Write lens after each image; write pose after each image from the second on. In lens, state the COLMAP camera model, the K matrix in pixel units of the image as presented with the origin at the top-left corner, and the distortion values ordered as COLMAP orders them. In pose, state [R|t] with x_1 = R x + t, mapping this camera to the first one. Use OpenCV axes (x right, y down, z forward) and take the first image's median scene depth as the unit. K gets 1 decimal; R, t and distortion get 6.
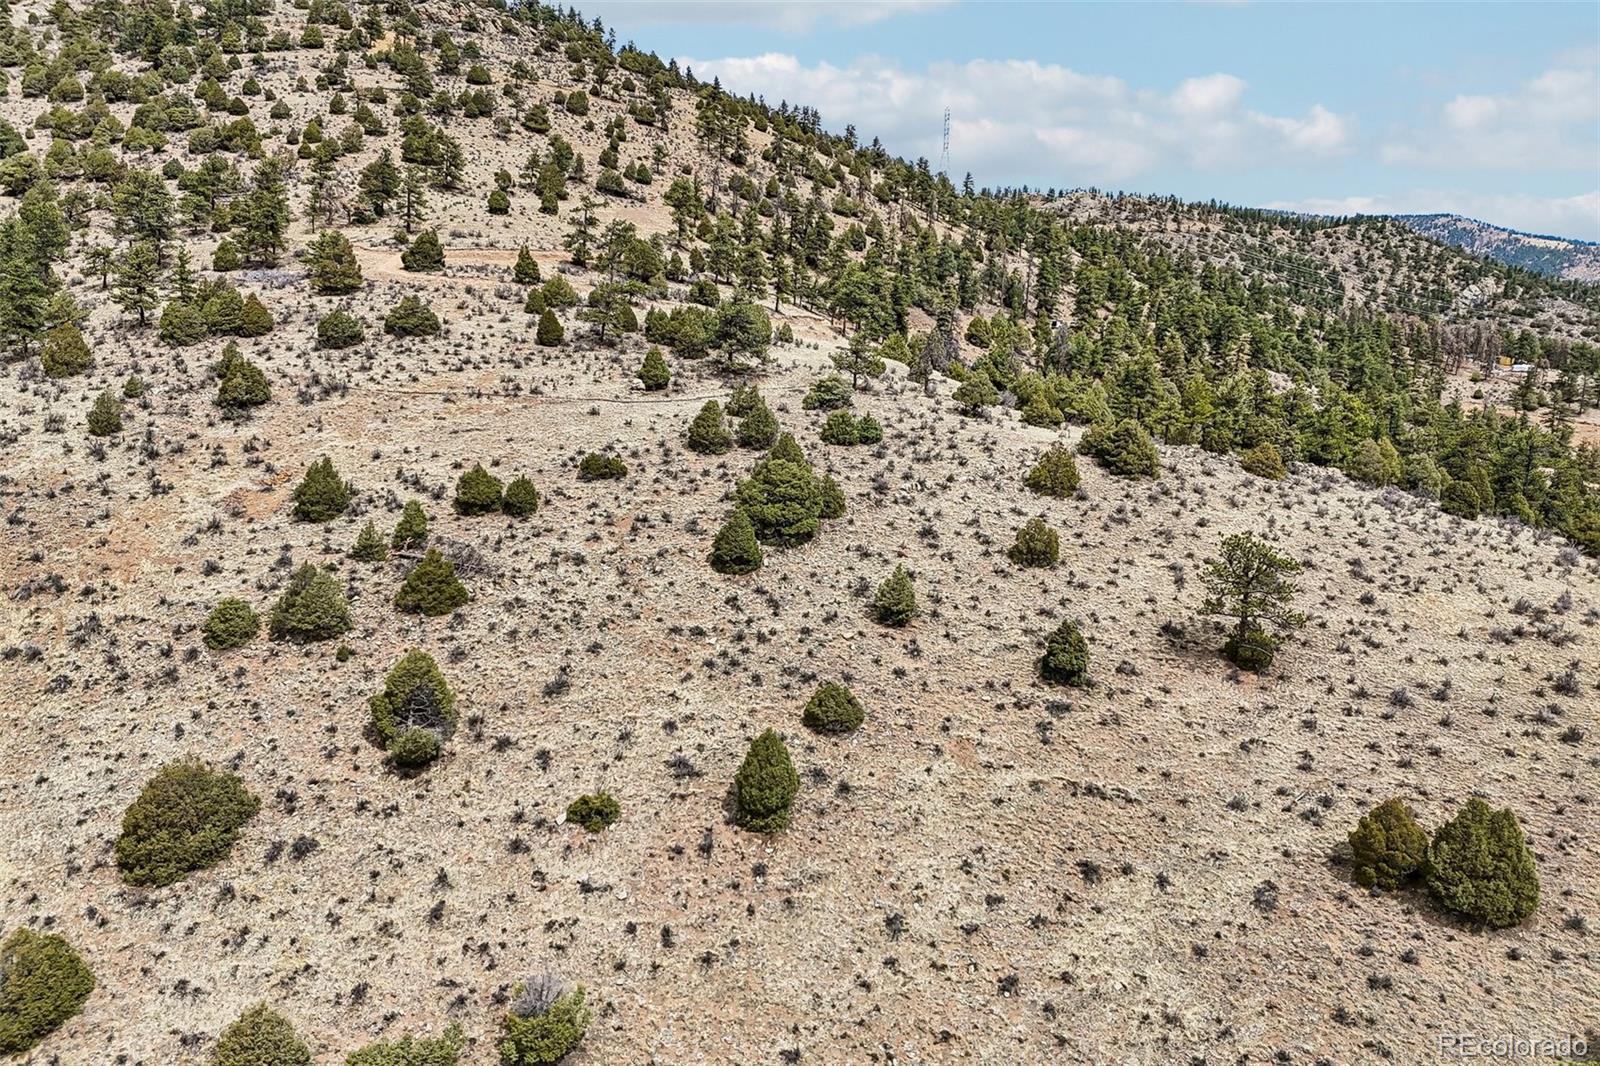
lens RADIAL K [[1162.3, 0, 804.2], [0, 1162.3, 552.5], [0, 0, 1]] dist [0.084613, -0.087097]
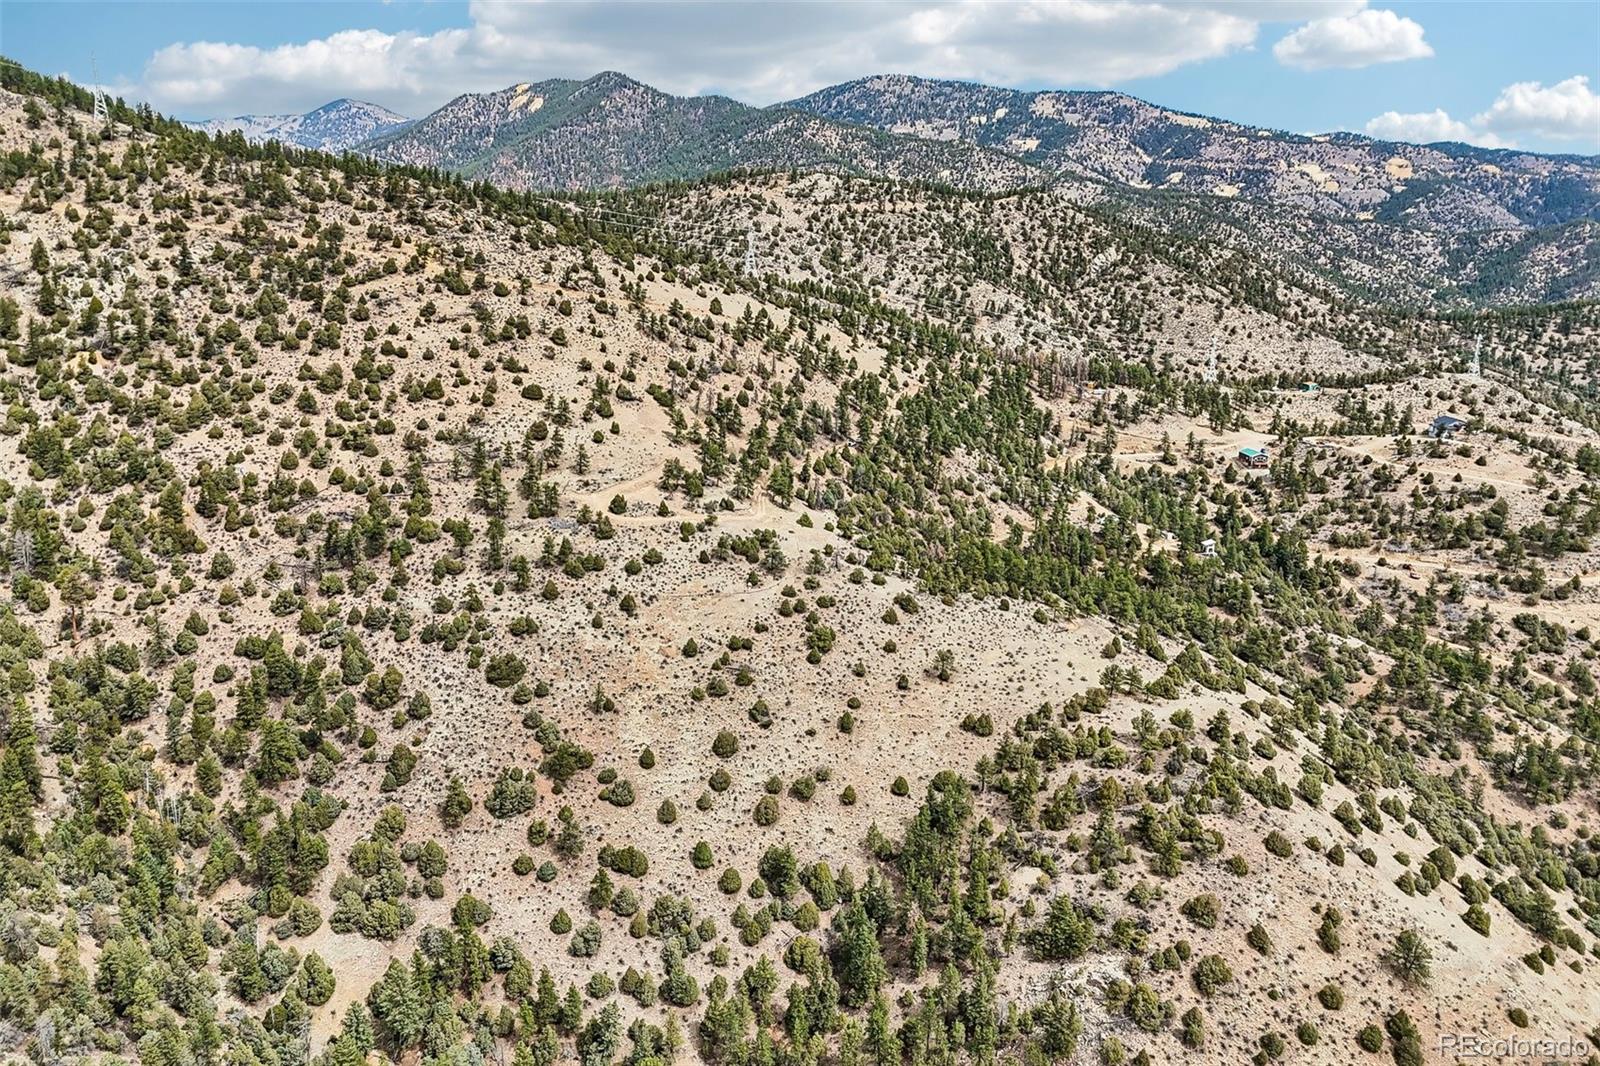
lens RADIAL K [[1162.3, 0, 804.2], [0, 1162.3, 552.5], [0, 0, 1]] dist [0.084613, -0.087097]
pose [[0.971915, -0.078296, 0.221925, -0.092326], [0.048262, 0.989302, 0.137668, -0.087931], [-0.230330, -0.123091, 0.965296, -0.263588]]
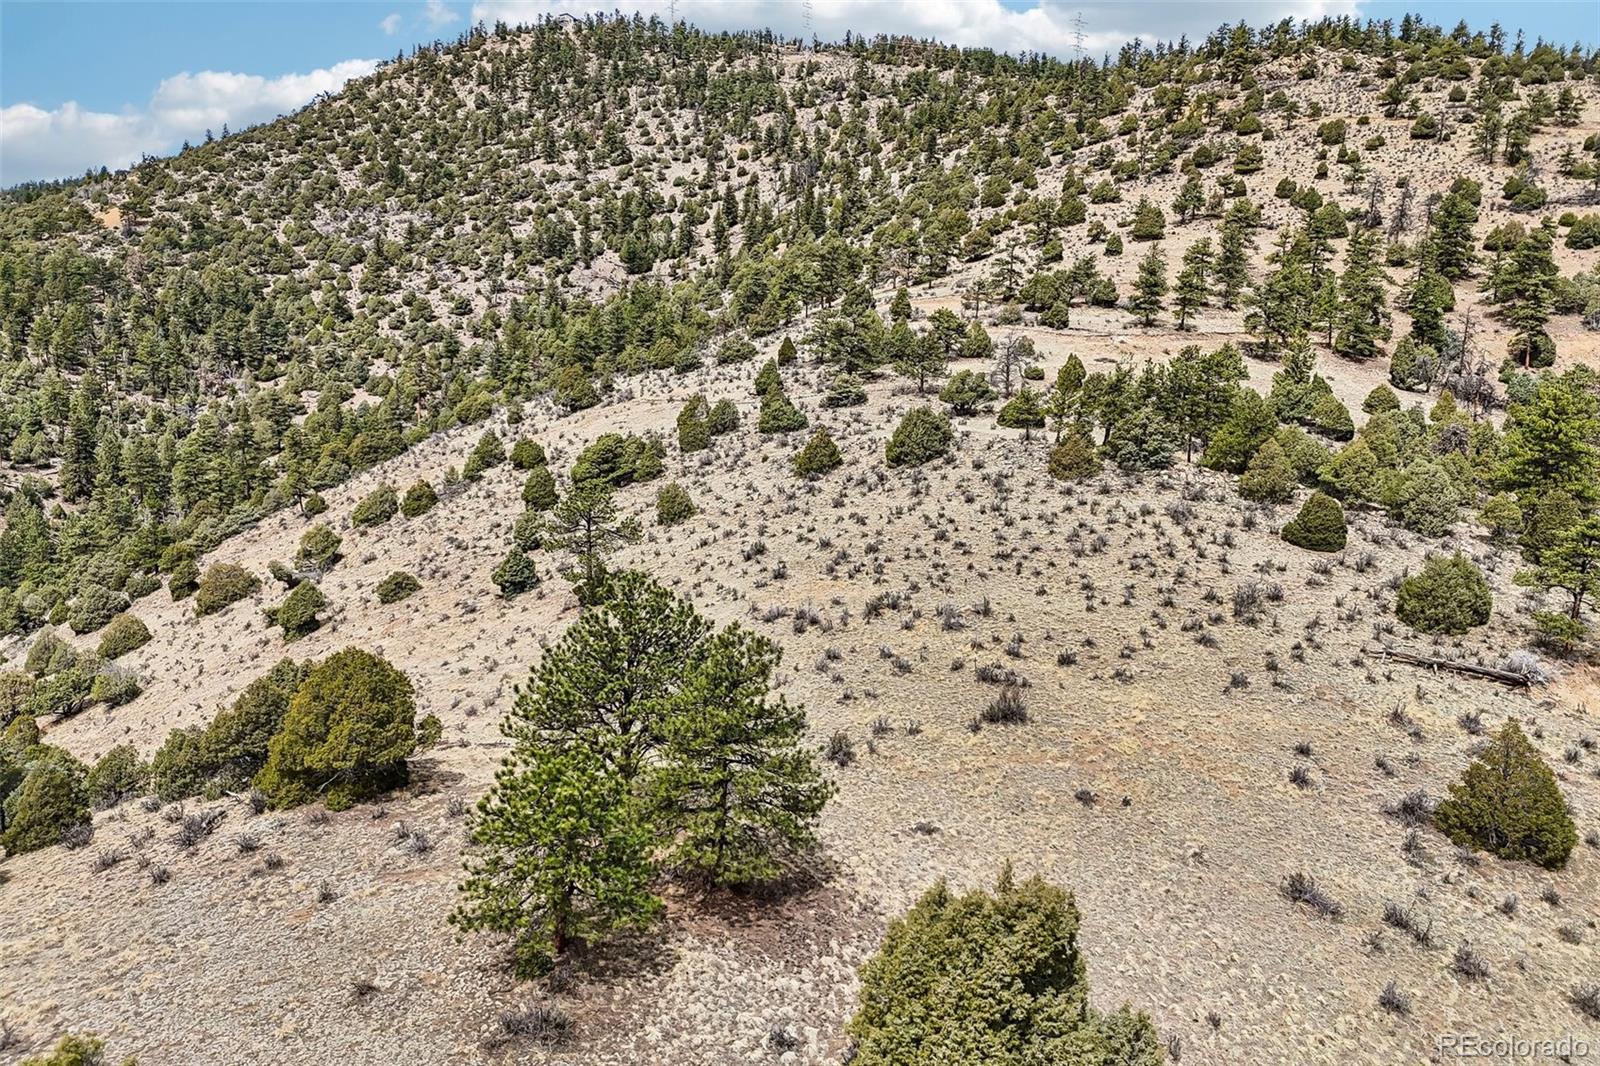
lens RADIAL K [[1154.2, 0, 799.7], [0, 1154.2, 566.3], [0, 0, 1]] dist [0.070987, -0.085834]
pose [[0.586099, 0.095614, -0.804578, 0.123572], [-0.132834, 0.990916, 0.020994, 0.001479], [0.799277, 0.094570, 0.593476, 0.044951]]
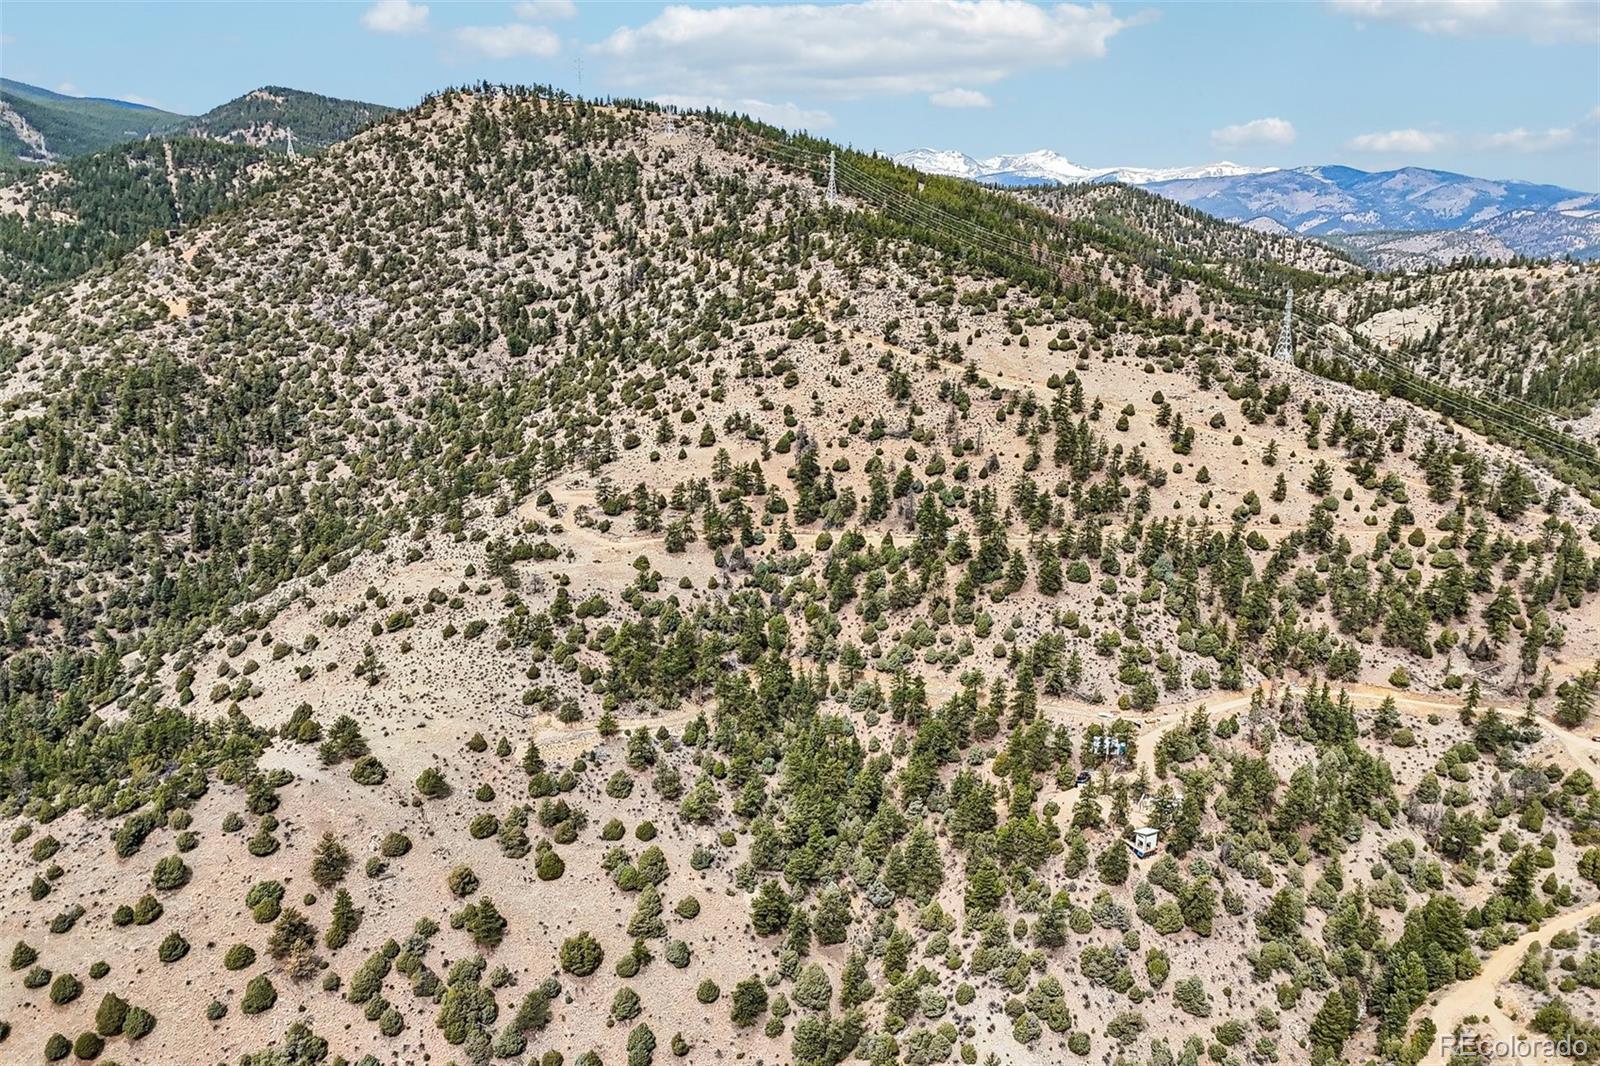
lens RADIAL K [[1154.2, 0, 799.7], [0, 1154.2, 566.3], [0, 0, 1]] dist [0.070987, -0.085834]
pose [[0.570376, 0.212801, -0.793339, 0.441432], [-0.146125, 0.976739, 0.156937, -0.119458], [0.808281, 0.026414, 0.588204, -0.032757]]
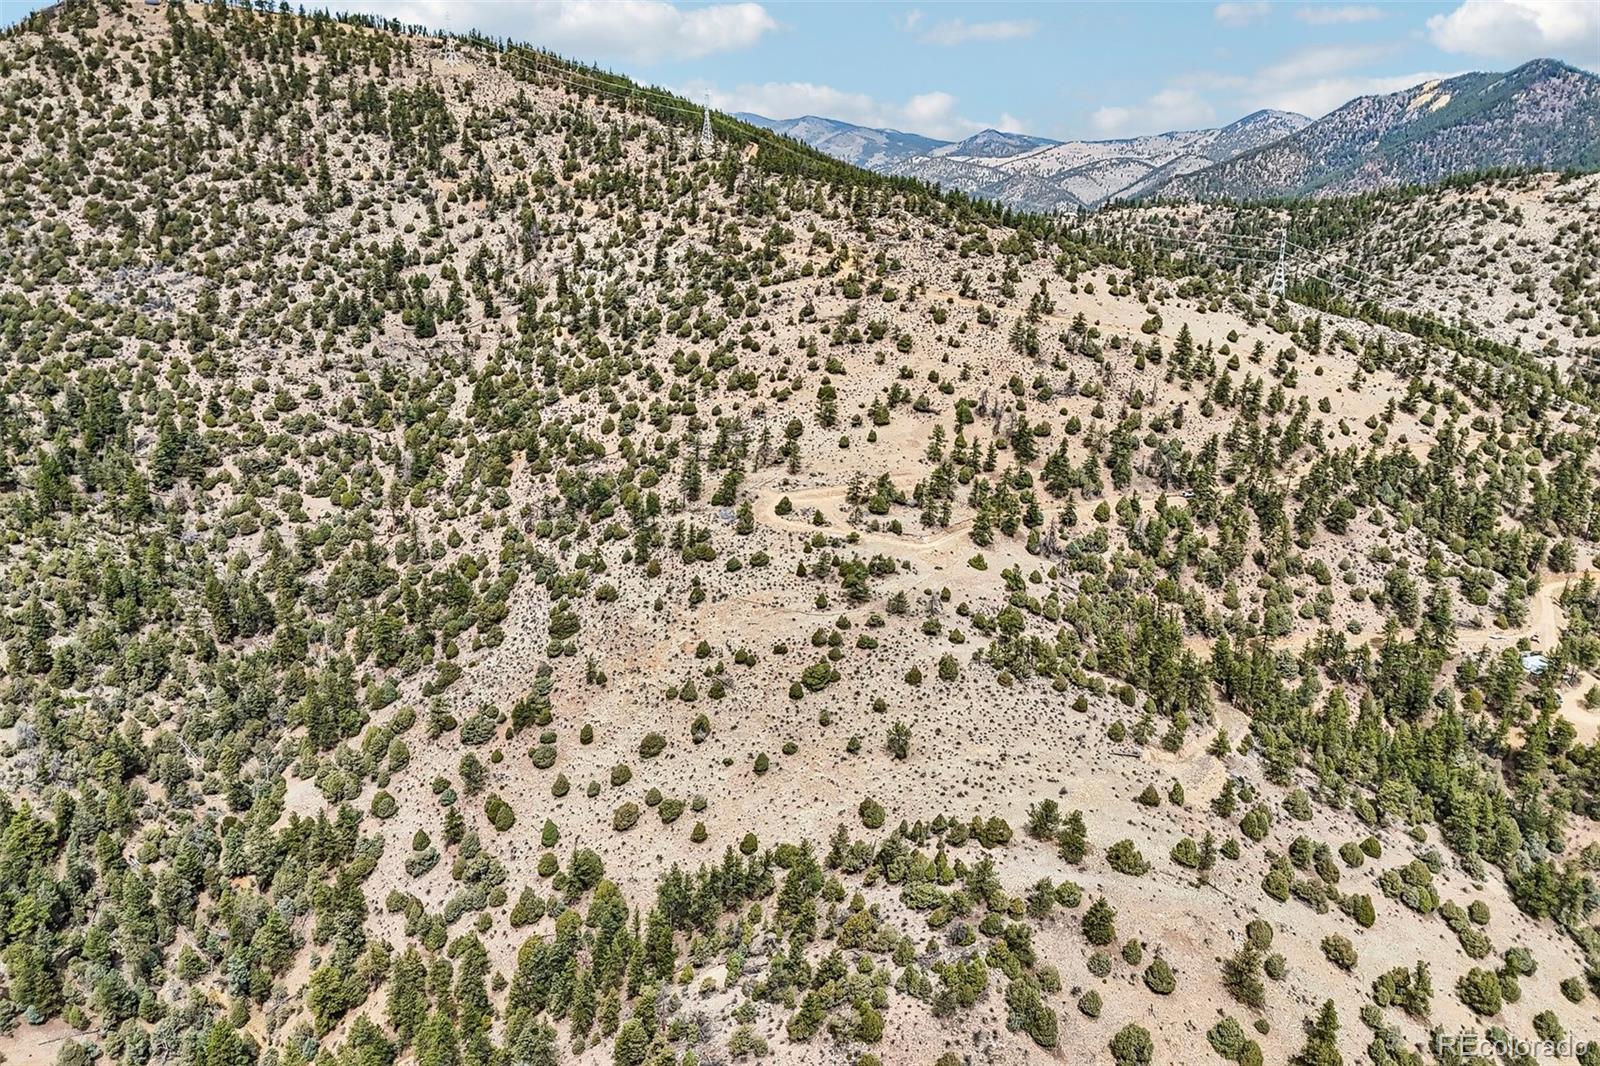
lens RADIAL K [[1162.3, 0, 804.2], [0, 1162.3, 552.5], [0, 0, 1]] dist [0.084613, -0.087097]
pose [[0.881911, 0.125570, -0.454384, 0.155069], [-0.069935, 0.988055, 0.137315, -0.092918], [0.466200, -0.089322, 0.880159, -0.209380]]
